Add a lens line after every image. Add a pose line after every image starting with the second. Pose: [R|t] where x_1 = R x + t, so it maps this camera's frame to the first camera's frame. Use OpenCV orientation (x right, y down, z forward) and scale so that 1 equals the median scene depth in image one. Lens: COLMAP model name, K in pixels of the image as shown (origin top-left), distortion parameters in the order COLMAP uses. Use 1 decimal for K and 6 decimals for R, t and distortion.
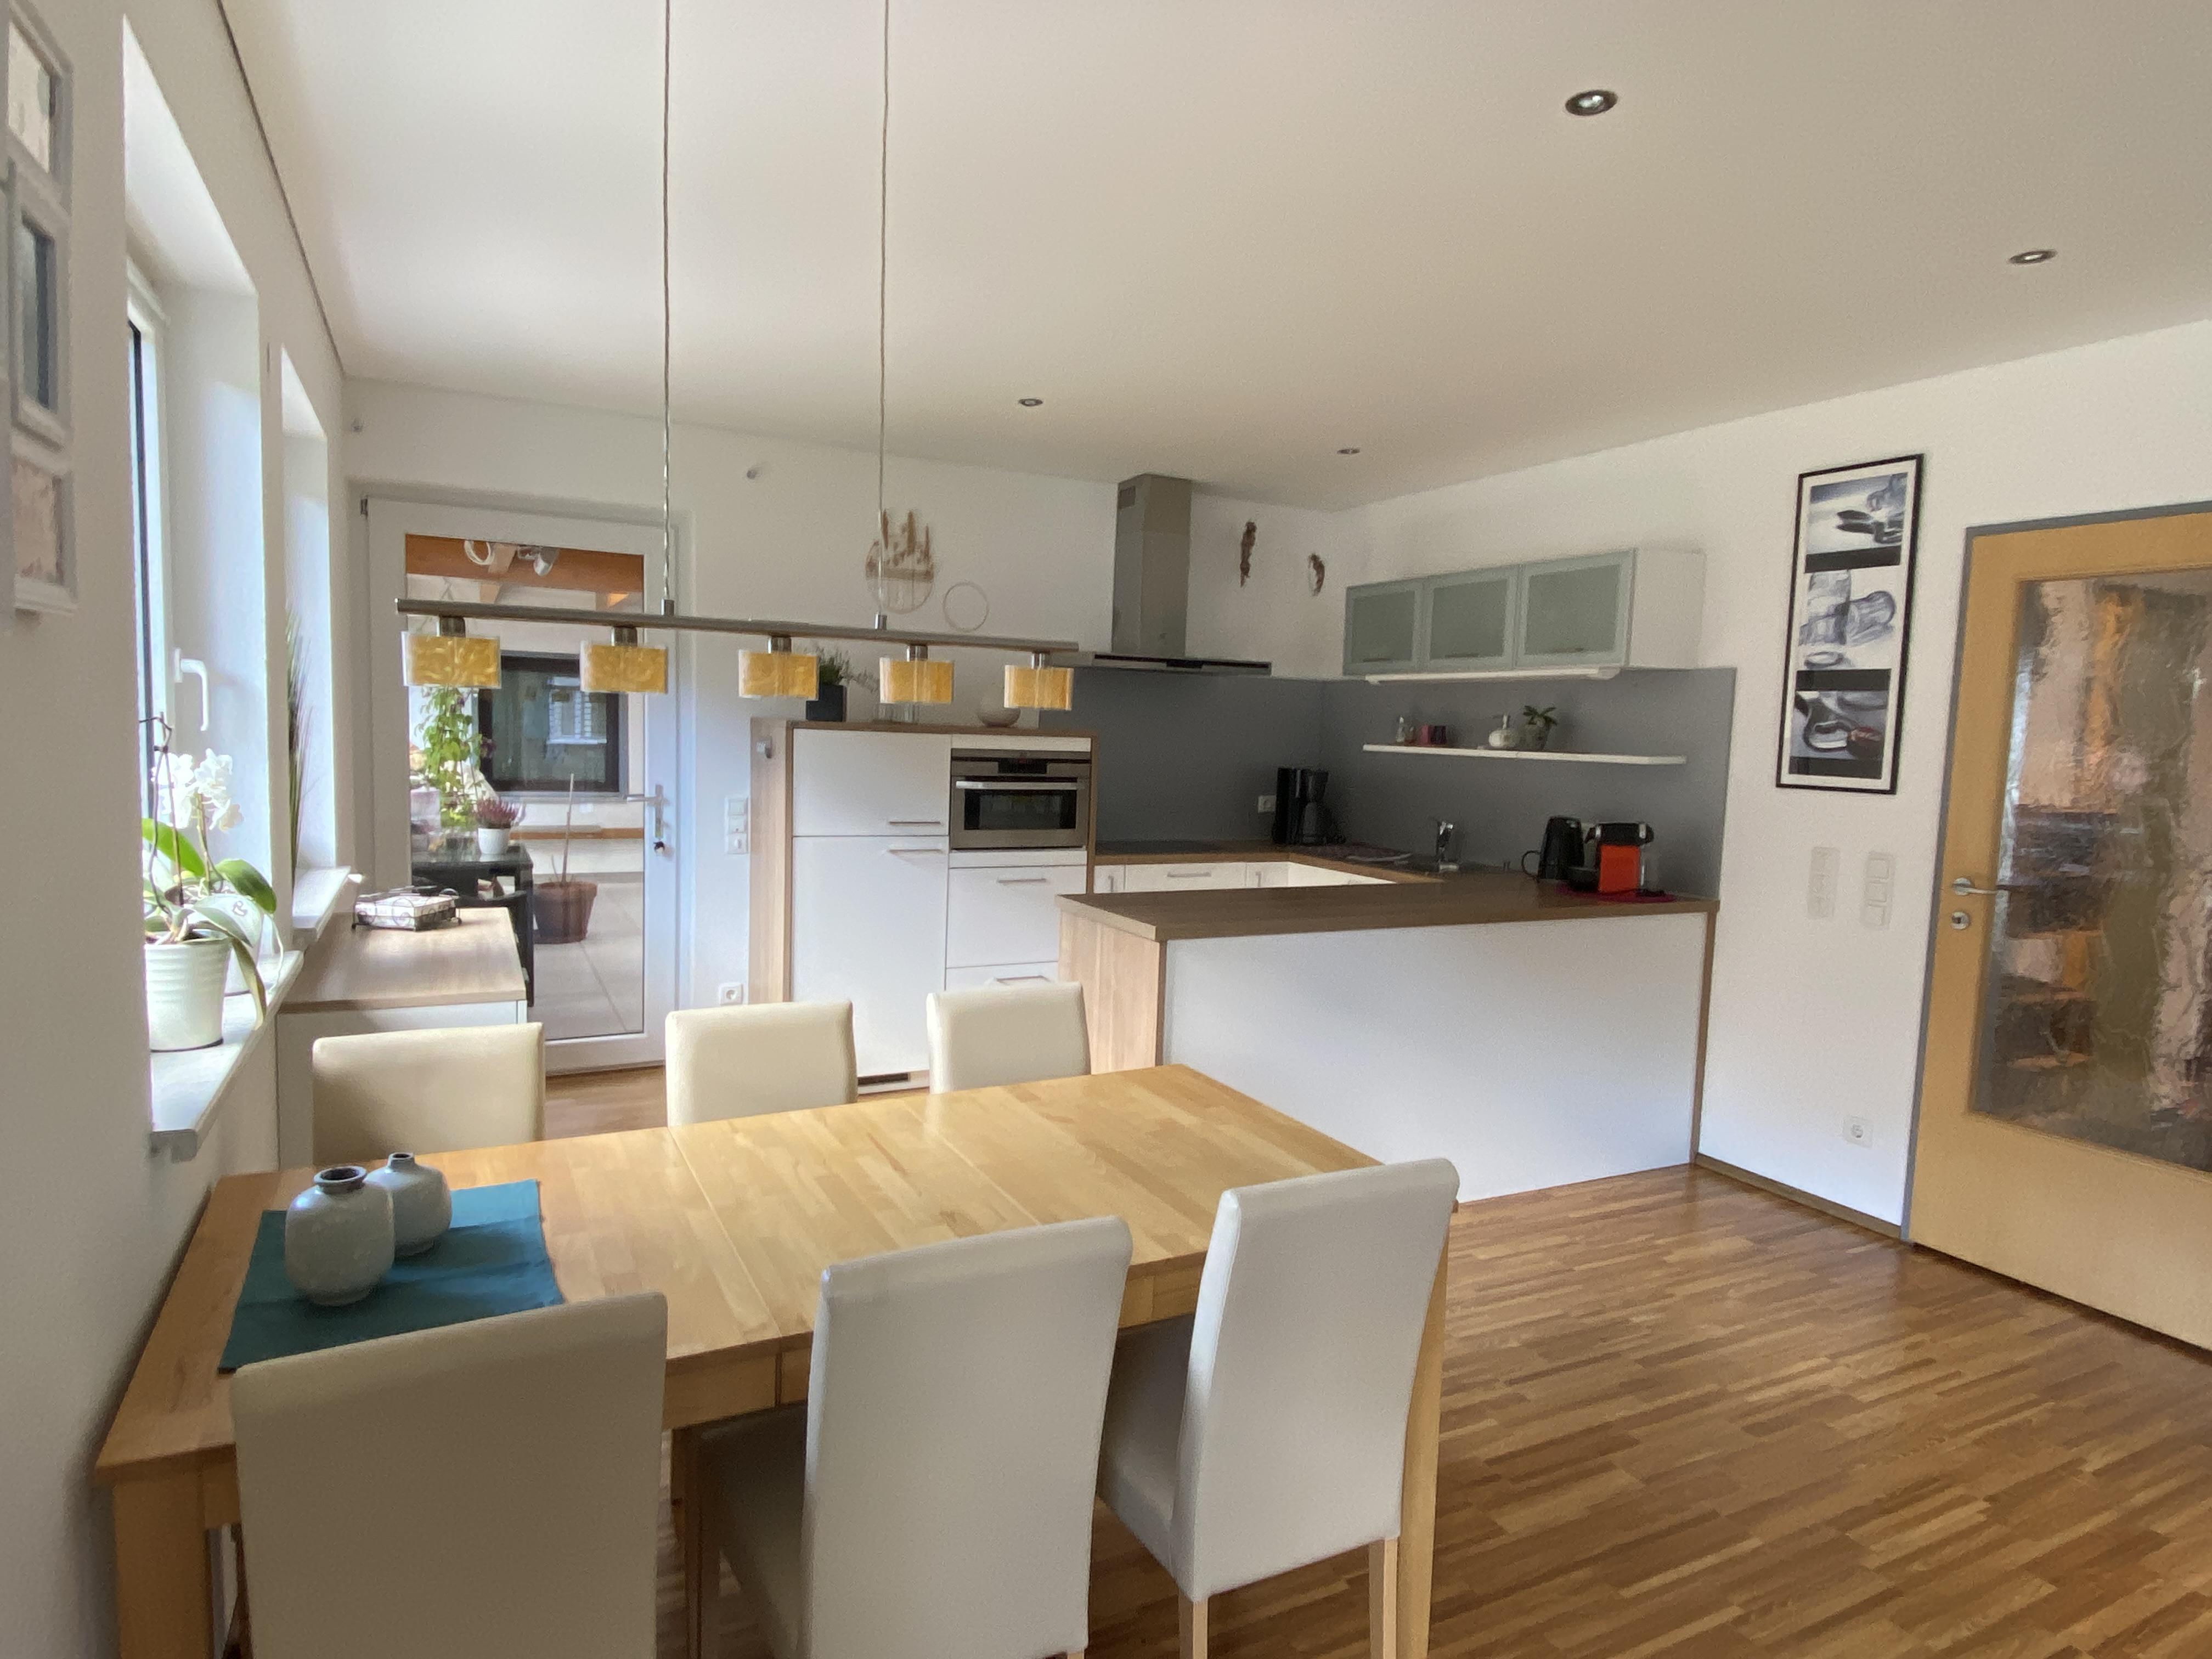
lens RADIAL K [[1262.6, 0, 1106.0], [0, 1262.6, 829.5], [0, 0, 1]] dist [-0.000272, -0.000266]
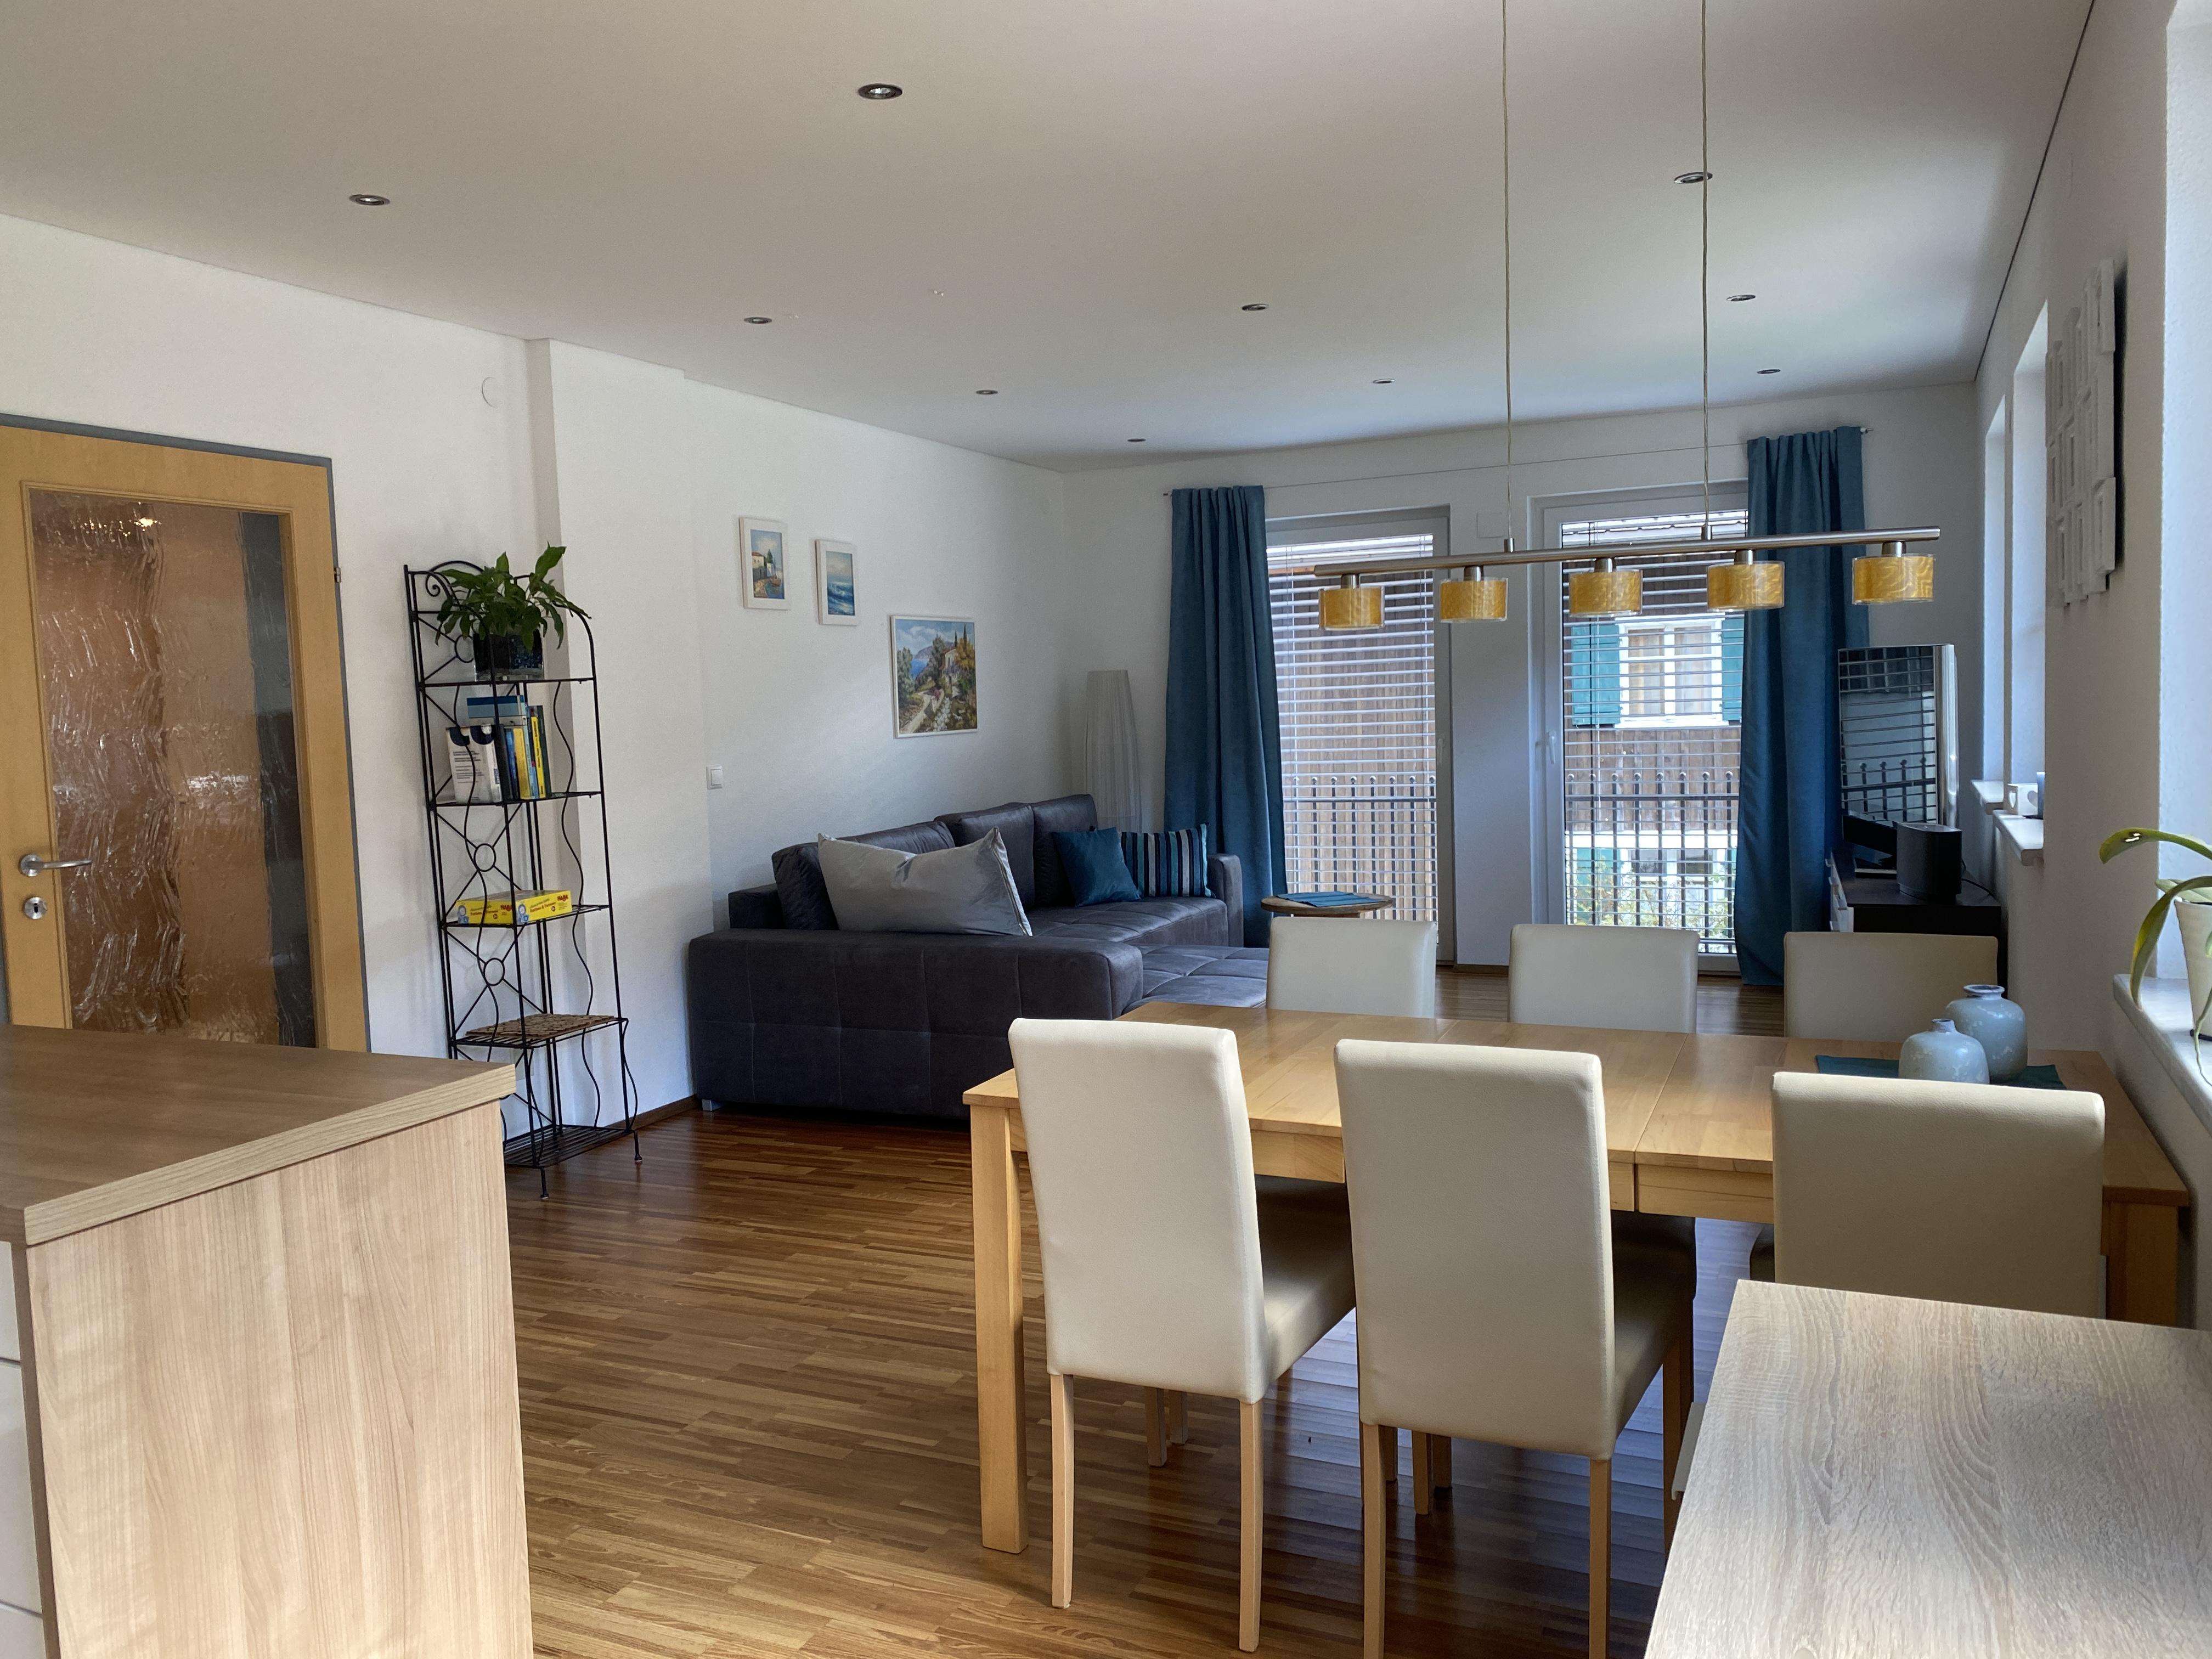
lens RADIAL K [[1656.4, 0, 1160.2], [0, 1656.4, 836.8], [0, 0, 1]] dist [0.061431, -0.205670]
pose [[-0.639898, -0.083099, 0.763954, -0.846849], [0.075313, 0.982569, 0.169962, -0.145373], [-0.764761, 0.166294, -0.622485, 1.631260]]
